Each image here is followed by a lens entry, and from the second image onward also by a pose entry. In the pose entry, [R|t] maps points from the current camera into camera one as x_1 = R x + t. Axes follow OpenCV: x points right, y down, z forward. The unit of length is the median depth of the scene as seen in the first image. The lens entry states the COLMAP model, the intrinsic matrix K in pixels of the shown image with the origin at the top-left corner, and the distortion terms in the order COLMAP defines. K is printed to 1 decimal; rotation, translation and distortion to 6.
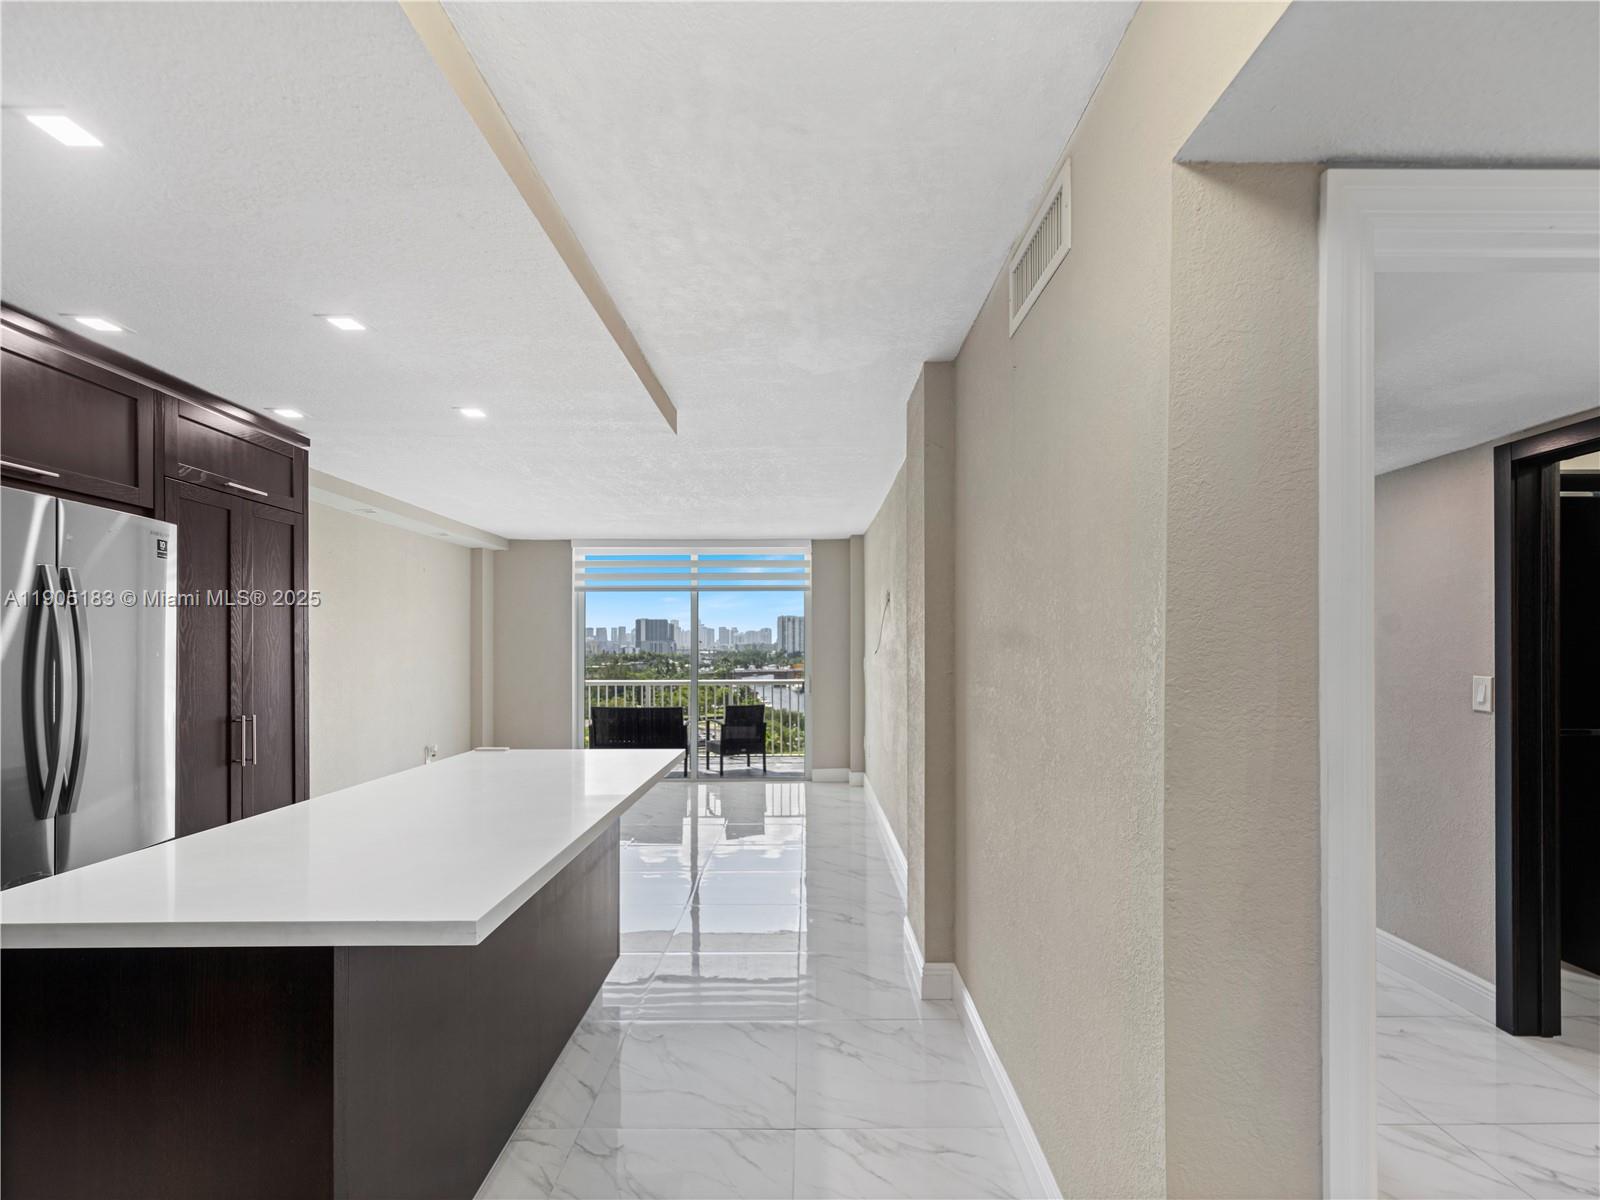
lens RADIAL K [[734.1, 0, 803.1], [0, 734.1, 645.8], [0, 0, 1]] dist [0.017068, -0.000043]
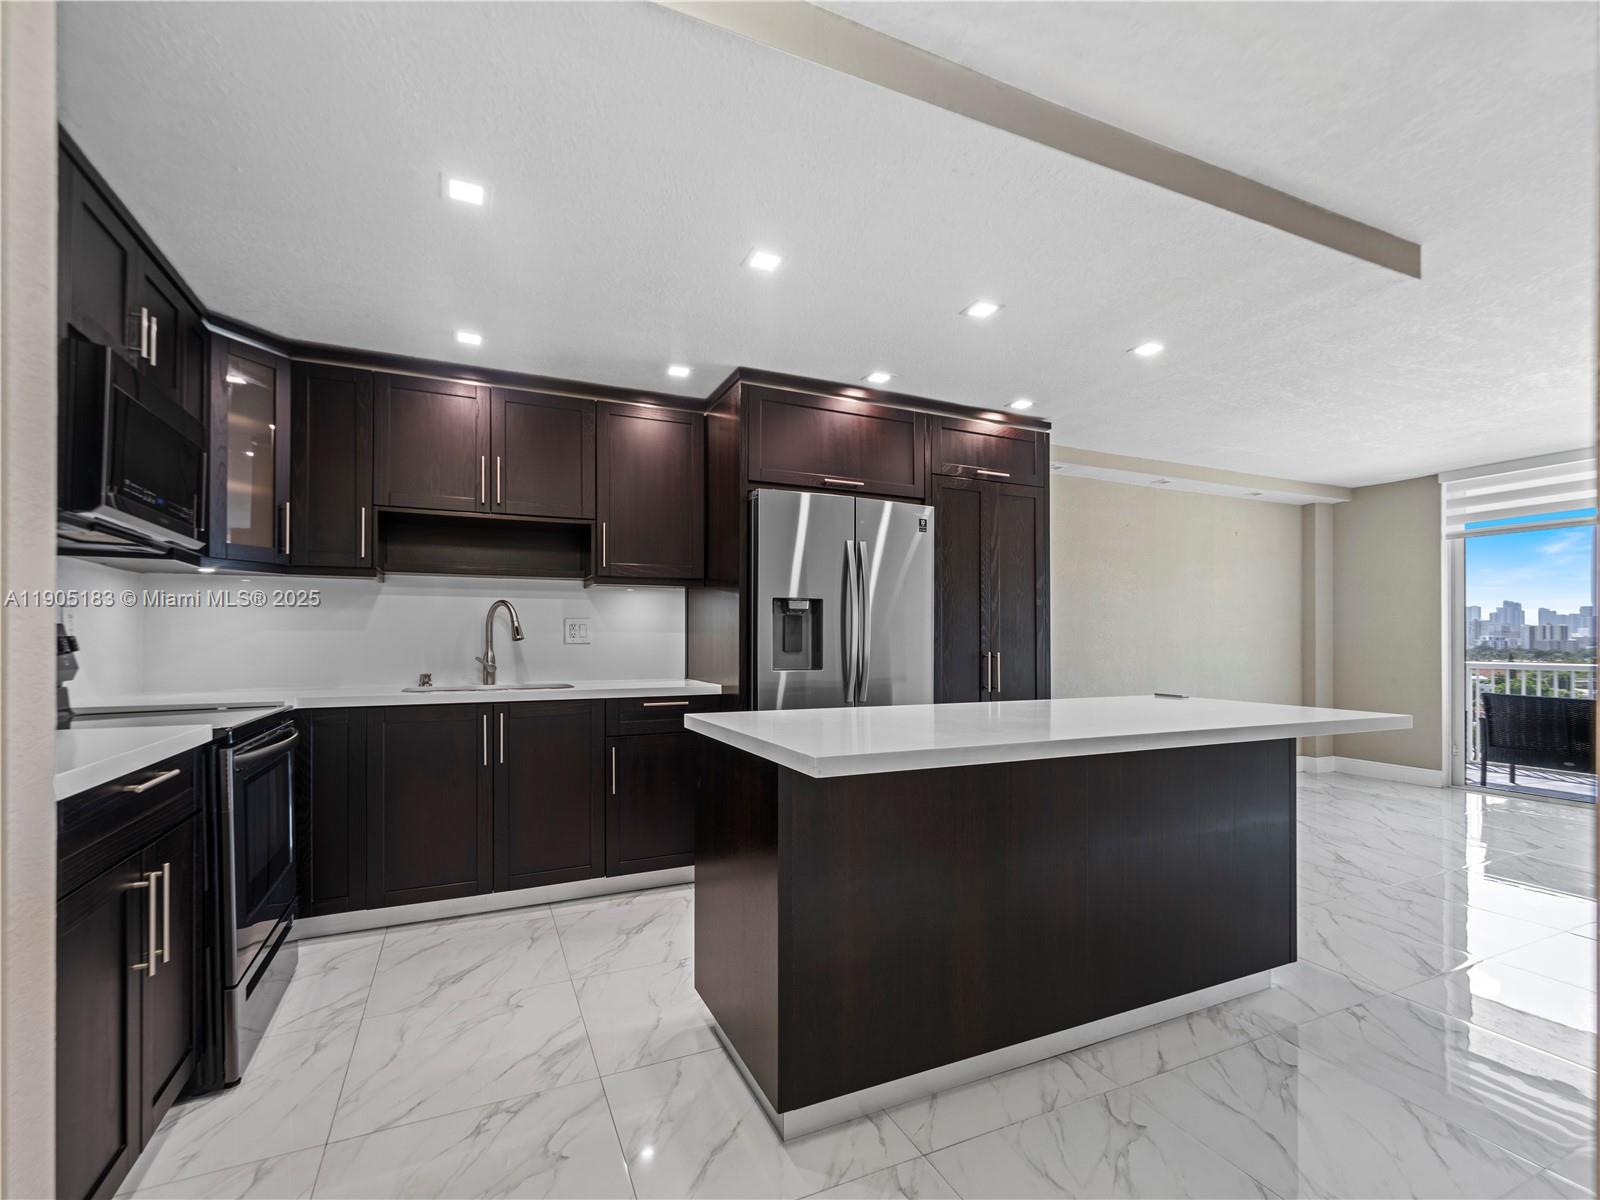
lens RADIAL K [[733.0, 0, 815.0], [0, 733.0, 632.4], [0, 0, 1]] dist [0.001072, -0.000577]
pose [[0.430085, -0.009424, -0.902739, 0.242043], [0.003531, 0.999955, -0.008757, 0.068424], [0.902782, 0.000578, 0.430099, 0.186354]]
